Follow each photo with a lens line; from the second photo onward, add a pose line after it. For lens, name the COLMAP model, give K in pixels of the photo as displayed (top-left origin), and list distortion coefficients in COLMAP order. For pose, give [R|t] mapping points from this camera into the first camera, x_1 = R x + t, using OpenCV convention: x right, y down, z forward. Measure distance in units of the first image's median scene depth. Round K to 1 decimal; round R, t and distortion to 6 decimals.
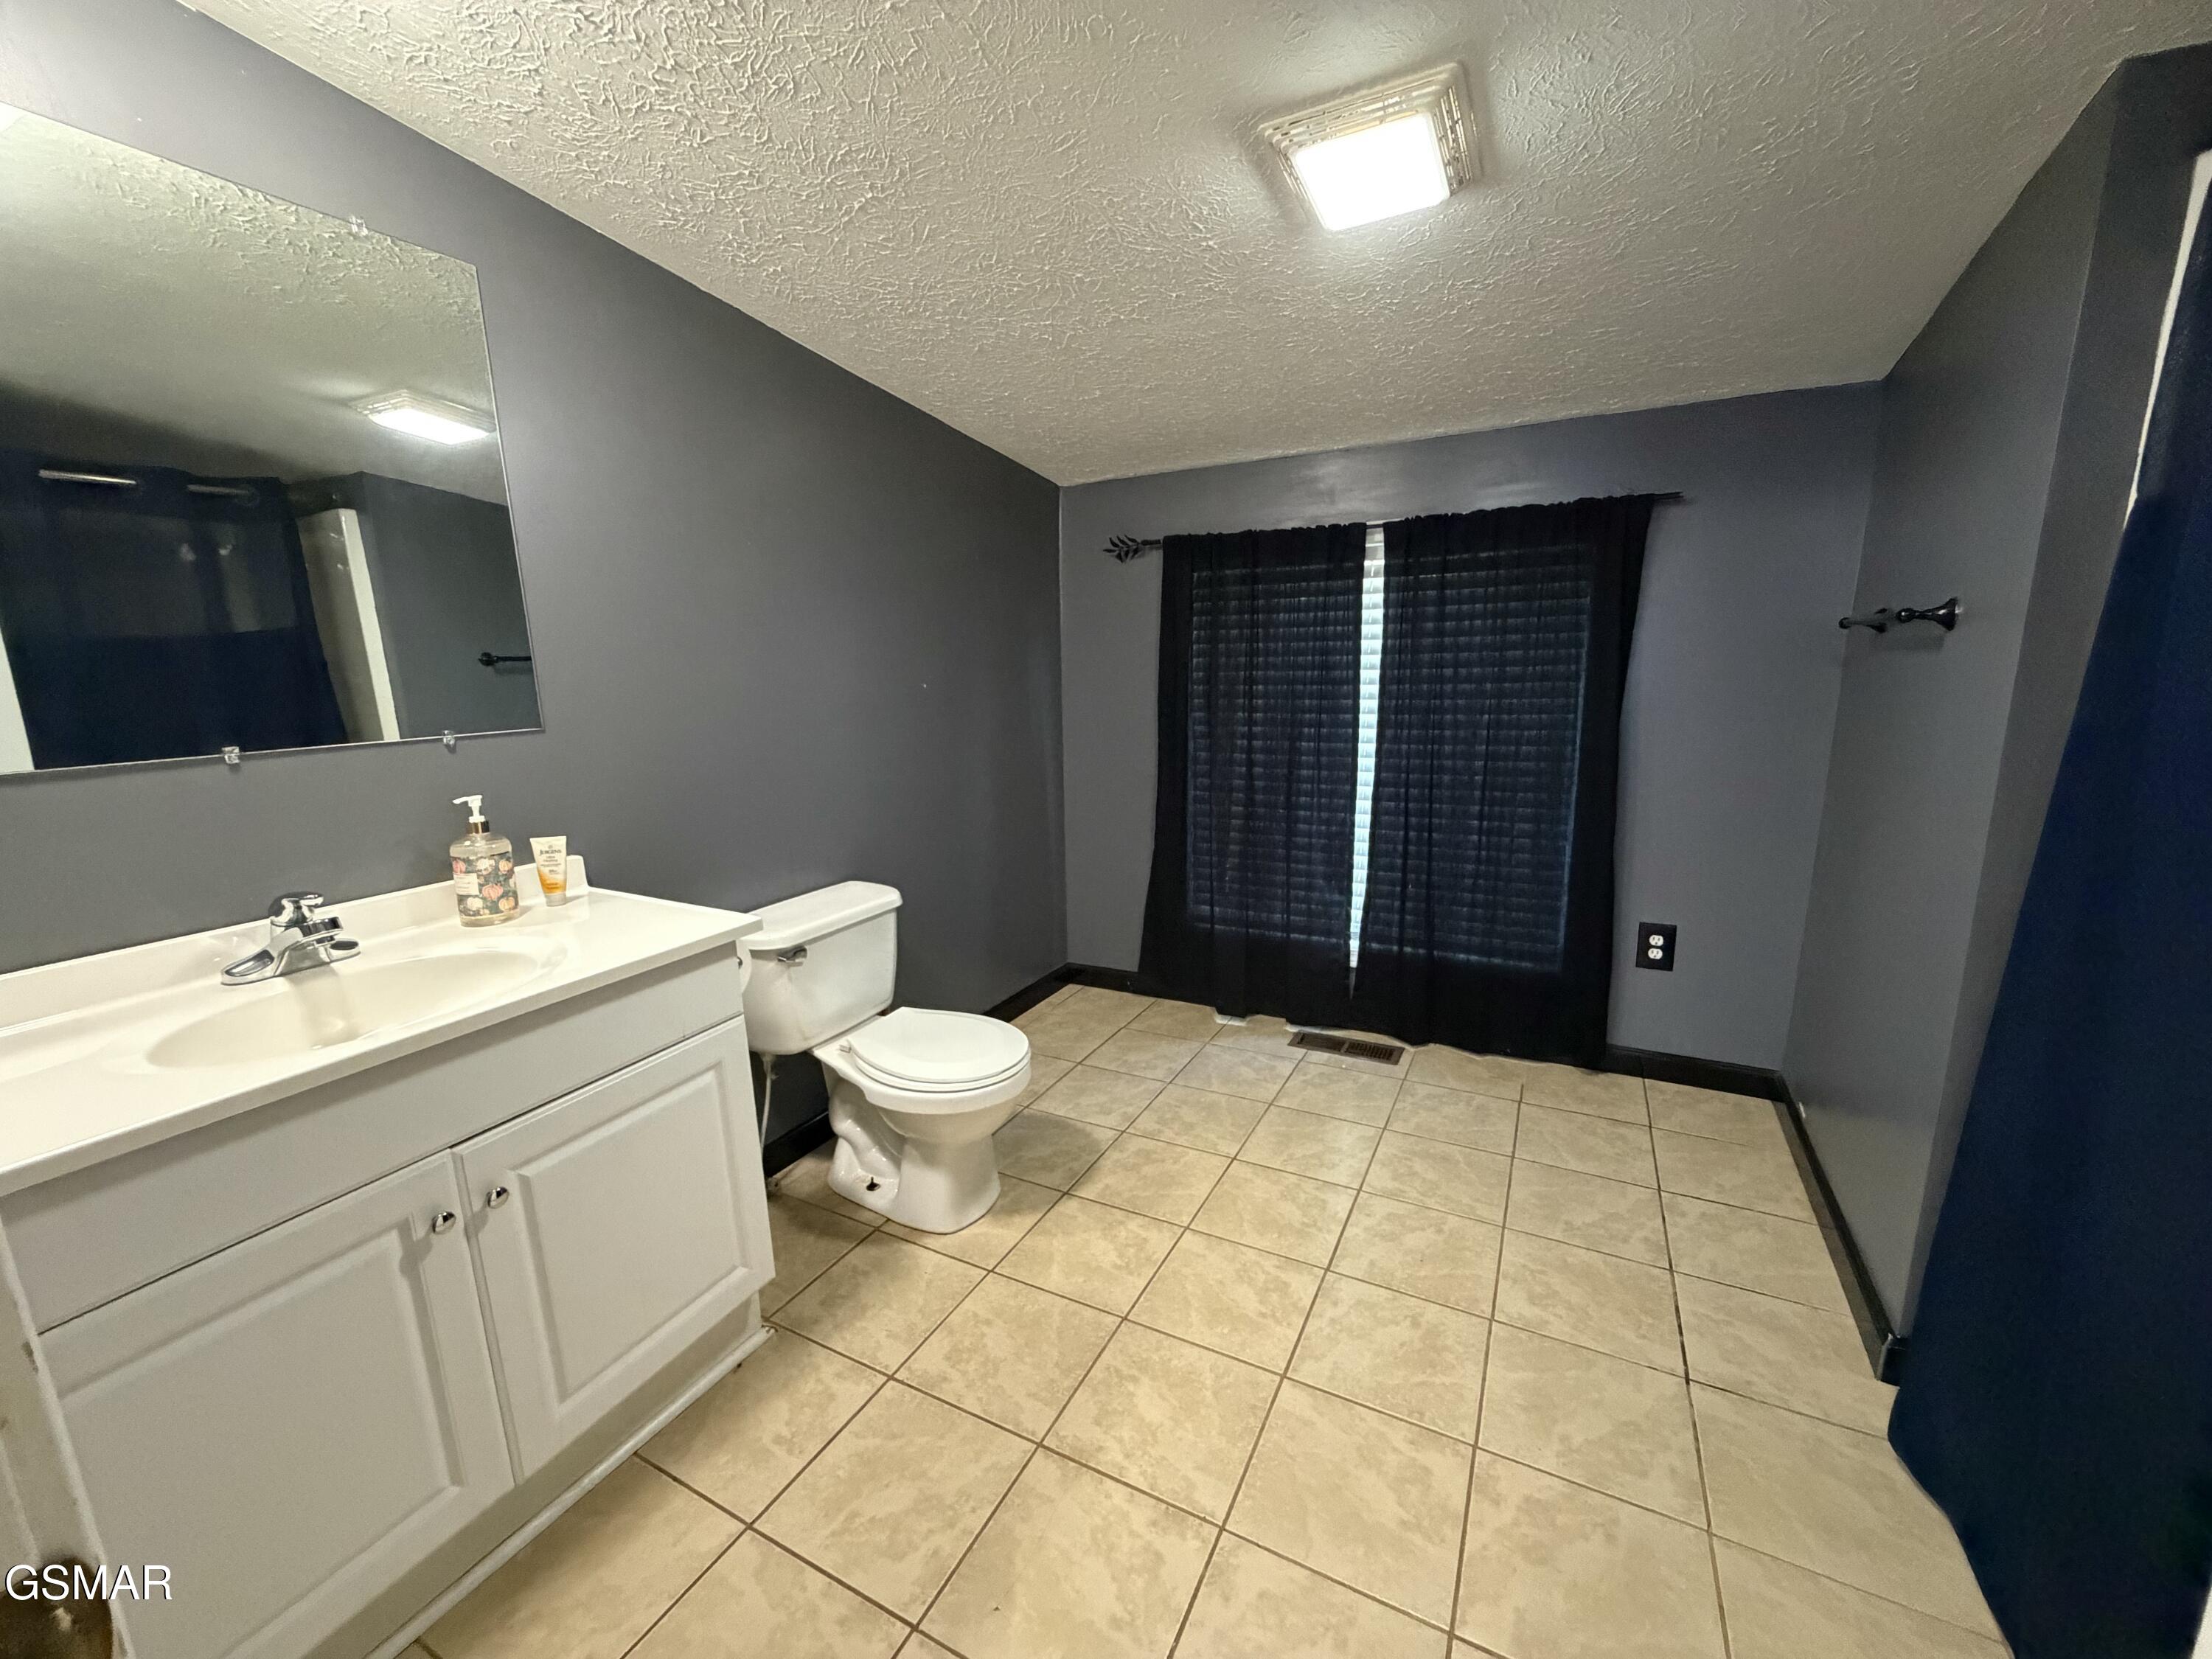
lens RADIAL K [[883.0, 0, 1102.2], [0, 883.0, 838.8], [0, 0, 1]] dist [0.002254, -0.000650]
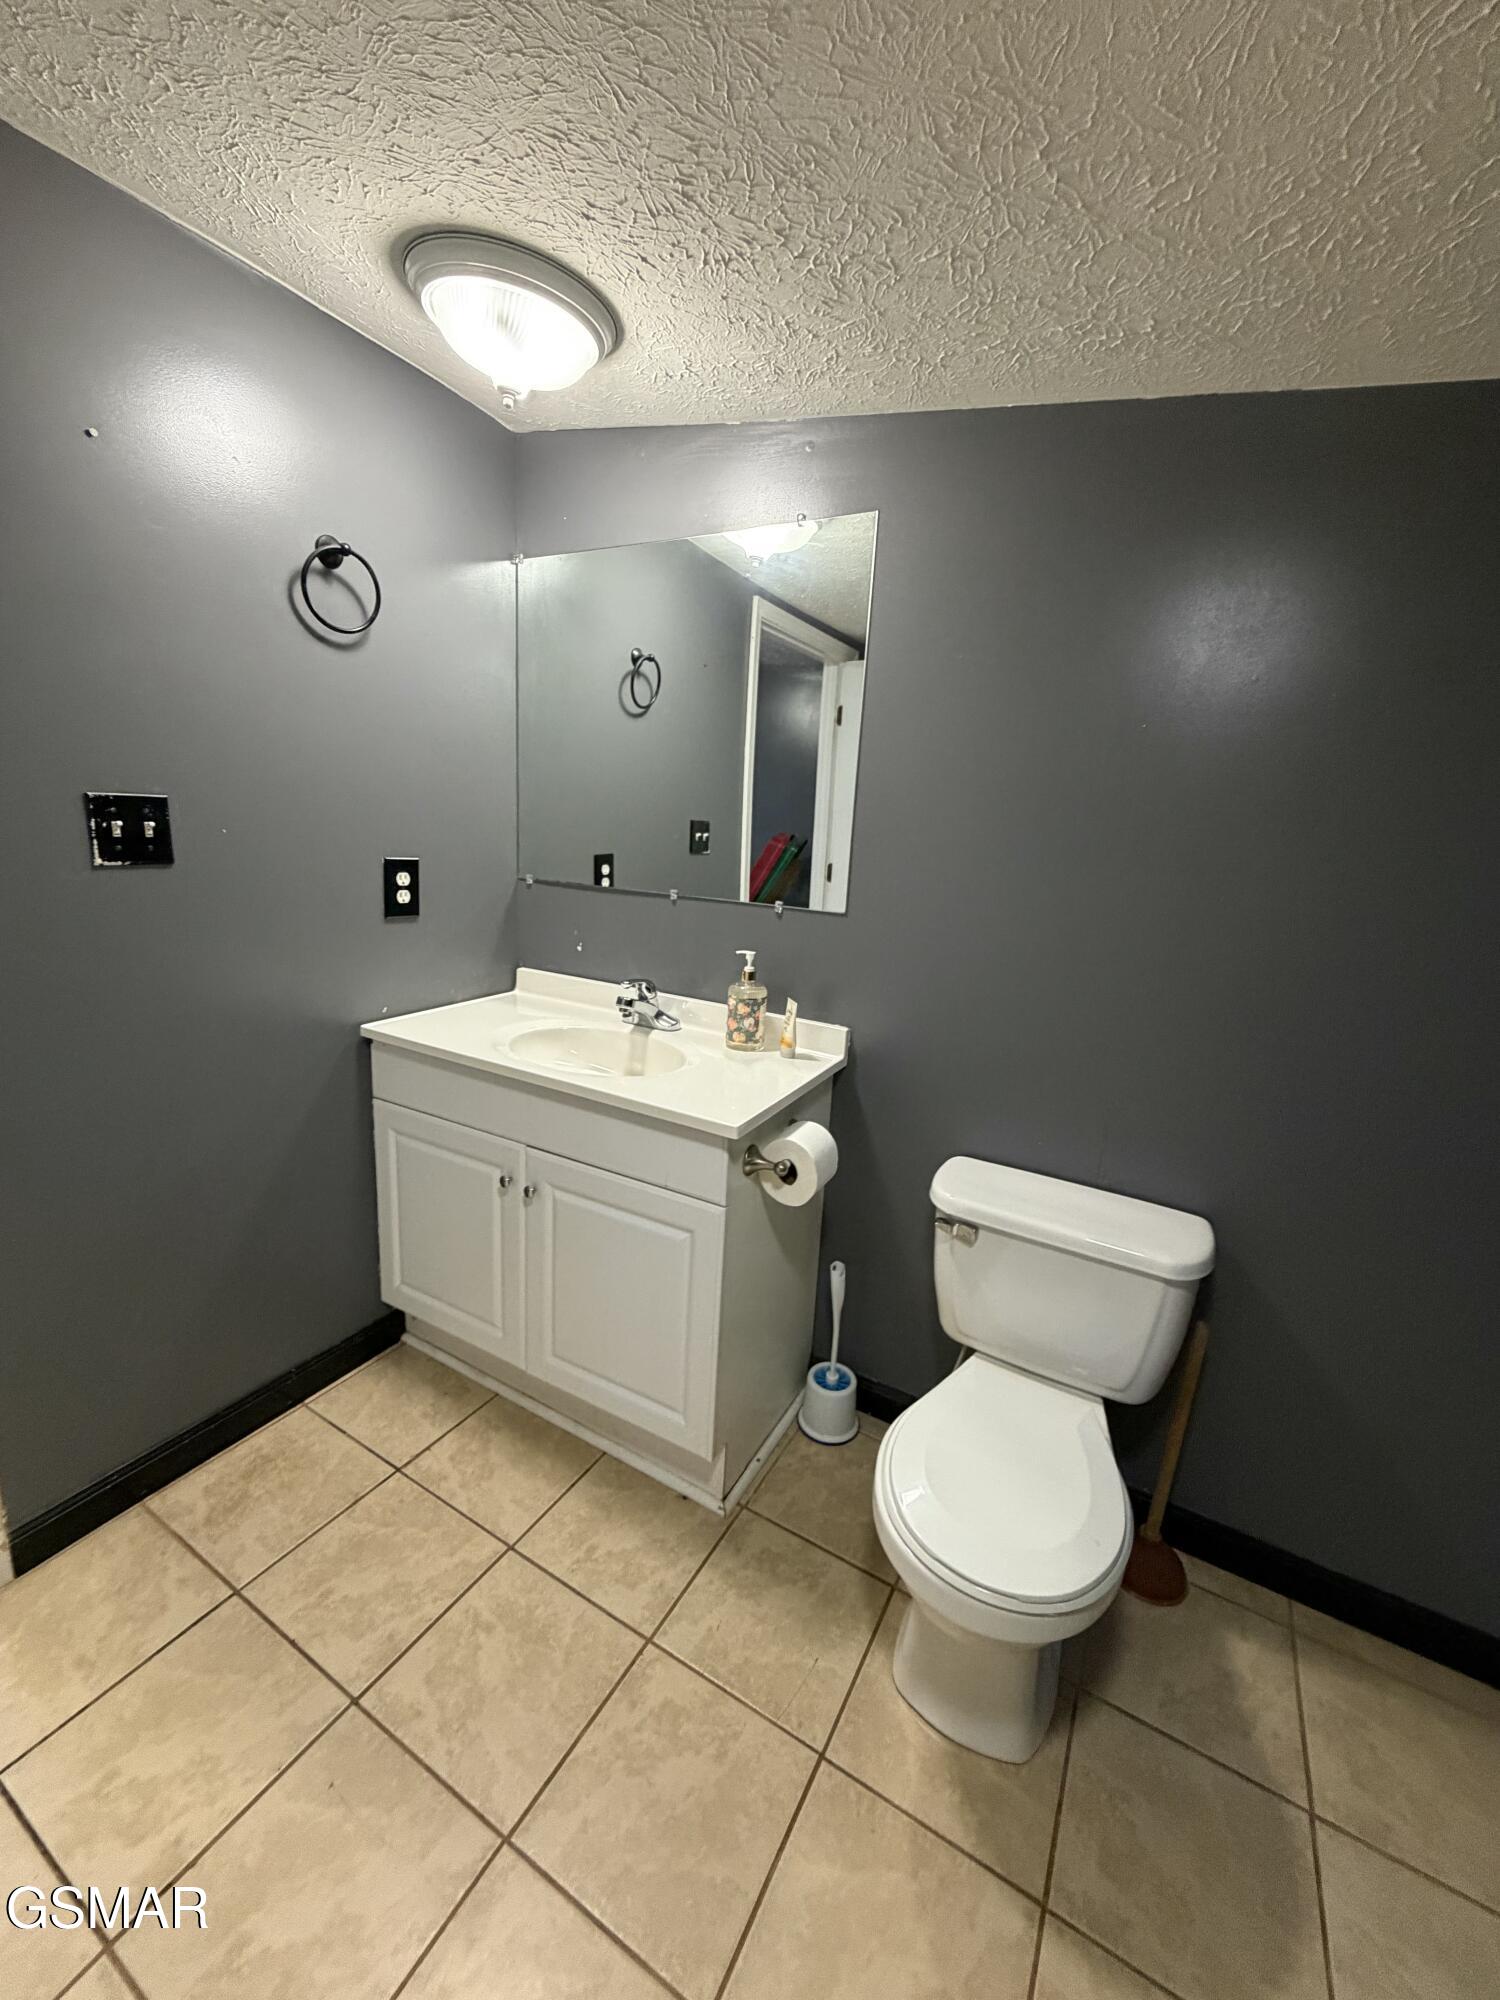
lens RADIAL K [[798.4, 0, 741.7], [0, 798.4, 989.7], [0, 0, 1]] dist [0.002254, -0.000650]
pose [[-0.034838, 0.228781, -0.972854, 0.442029], [-0.257210, 0.938601, 0.229937, -0.260629], [0.965727, 0.258239, 0.026145, 0.961397]]
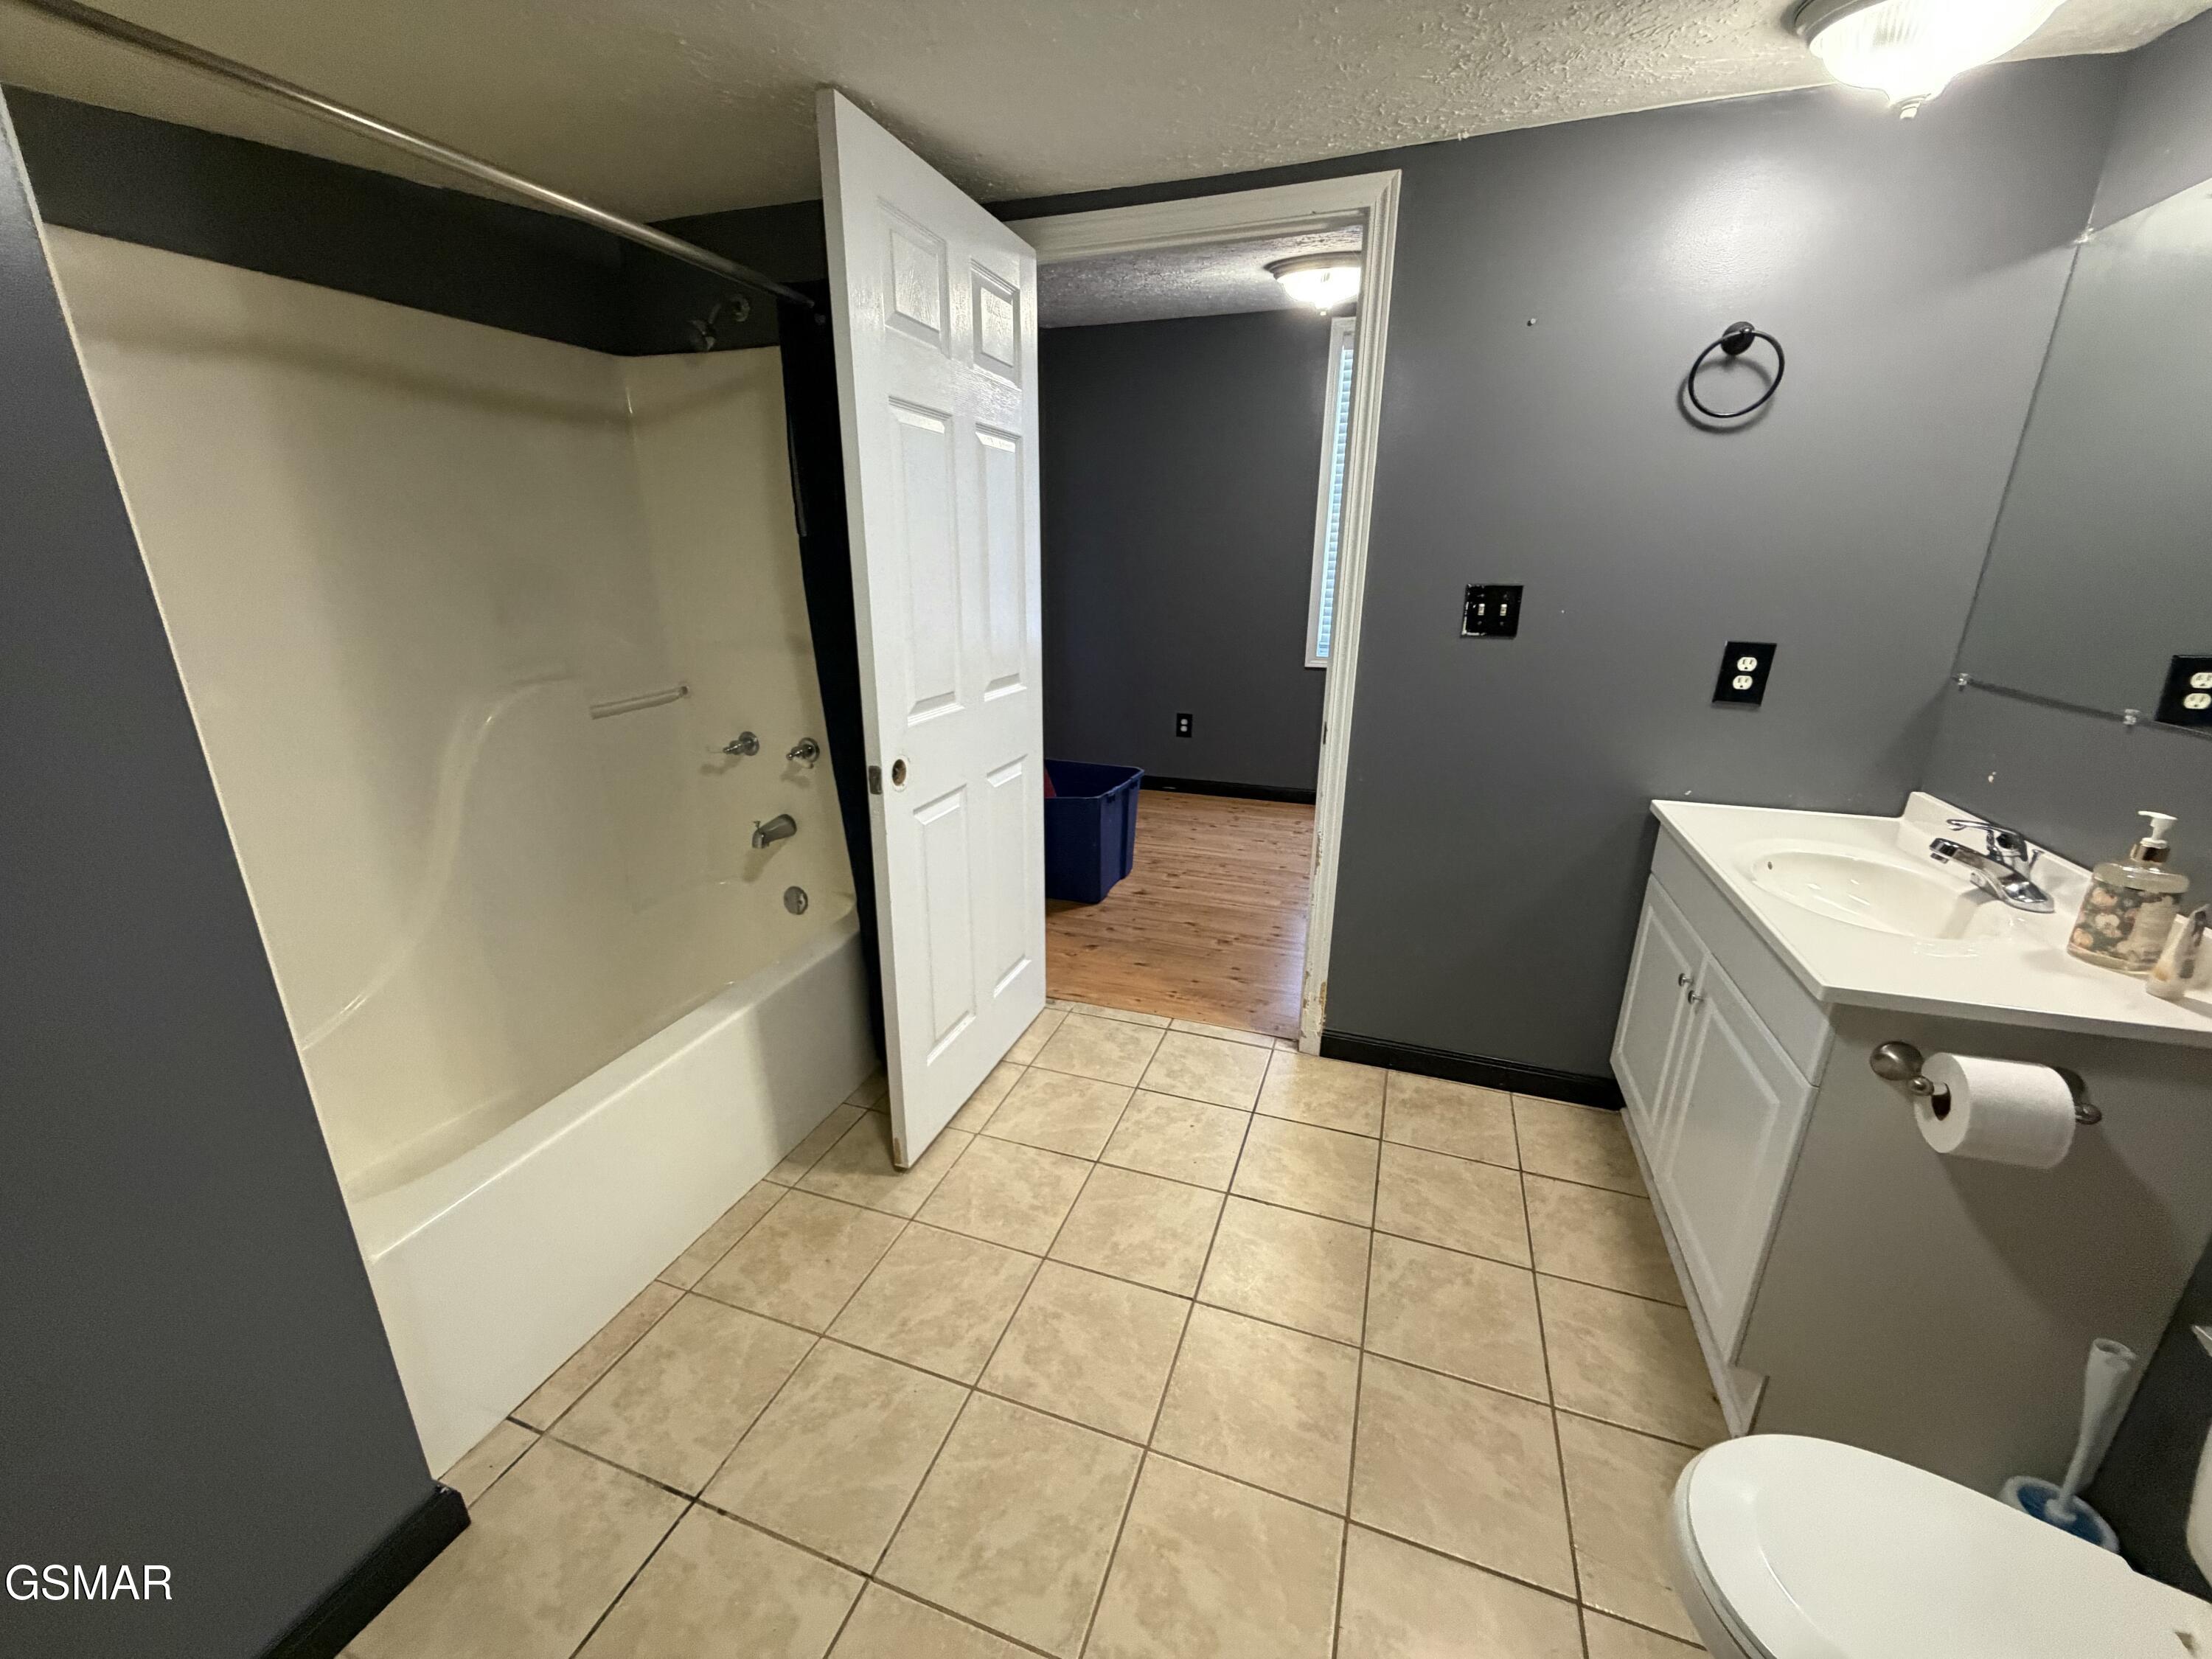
lens RADIAL K [[883.0, 0, 1098.0], [0, 883.0, 832.1], [0, 0, 1]] dist [0.002254, -0.000650]
pose [[-0.990330, 0.058737, -0.125681, 0.351088], [-0.010900, 0.870201, 0.492576, -0.418764], [0.138300, 0.489183, -0.861146, 1.553668]]
